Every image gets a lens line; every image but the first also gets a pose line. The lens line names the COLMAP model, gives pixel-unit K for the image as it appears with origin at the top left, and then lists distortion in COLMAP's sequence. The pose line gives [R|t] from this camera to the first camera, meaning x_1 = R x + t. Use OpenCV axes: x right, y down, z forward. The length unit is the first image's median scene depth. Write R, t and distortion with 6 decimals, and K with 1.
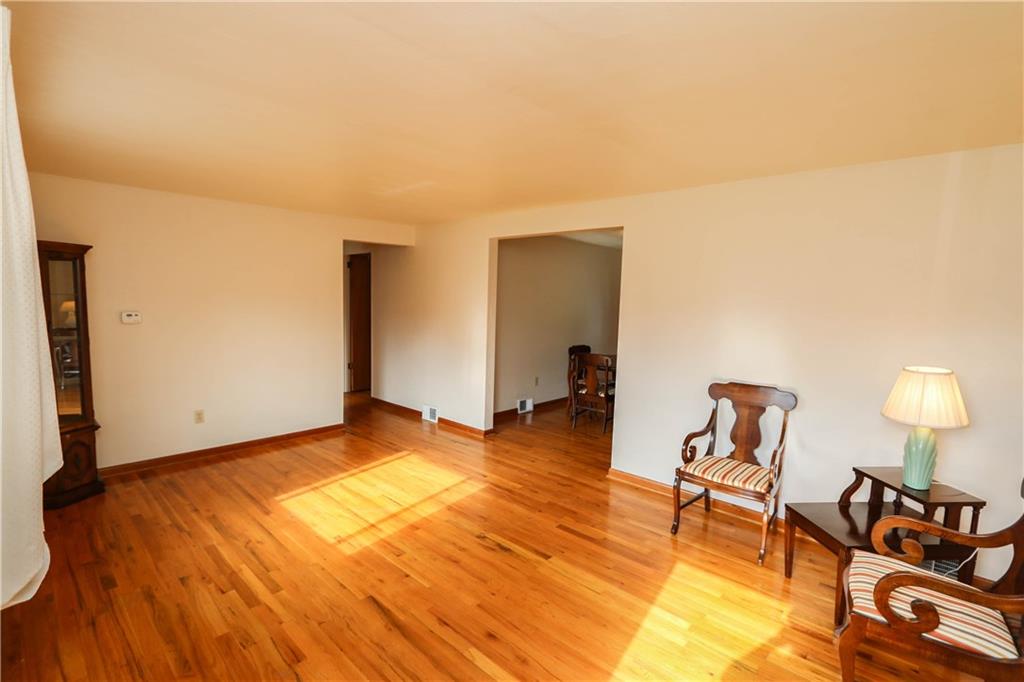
lens RADIAL K [[471.8, 0, 509.9], [0, 471.8, 341.9], [0, 0, 1]] dist [-0.022642, 0.000036]
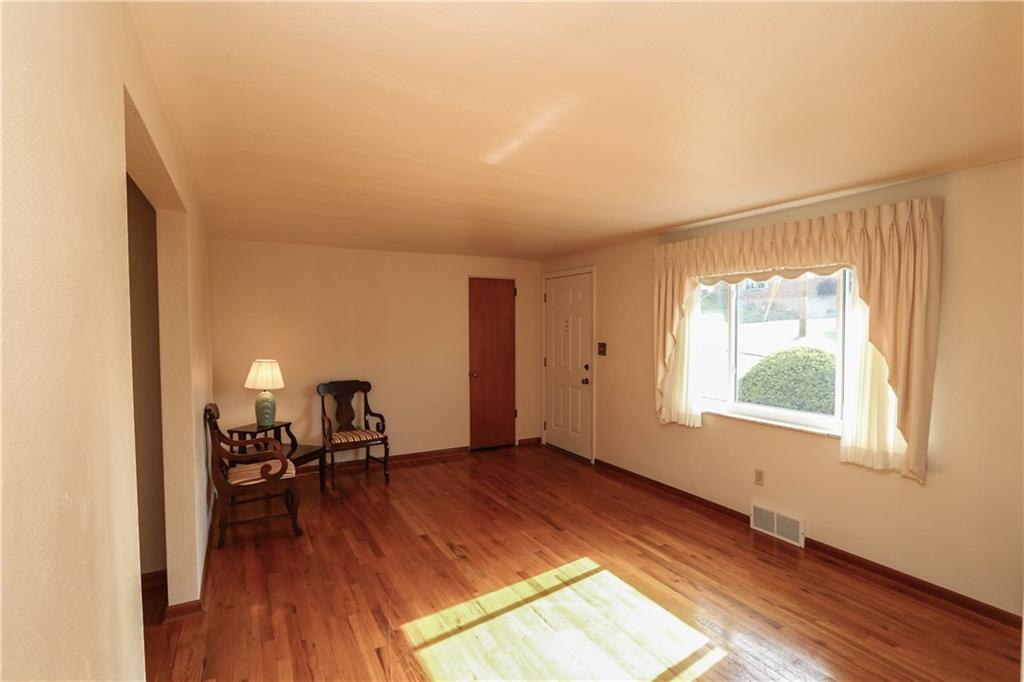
lens RADIAL K [[471.8, 0, 509.9], [0, 471.8, 341.9], [0, 0, 1]] dist [-0.022642, 0.000036]
pose [[-0.946164, -0.036181, 0.321660, -0.480823], [0.006783, 0.991299, 0.131455, -0.194667], [-0.323617, 0.126560, -0.937686, 1.891563]]
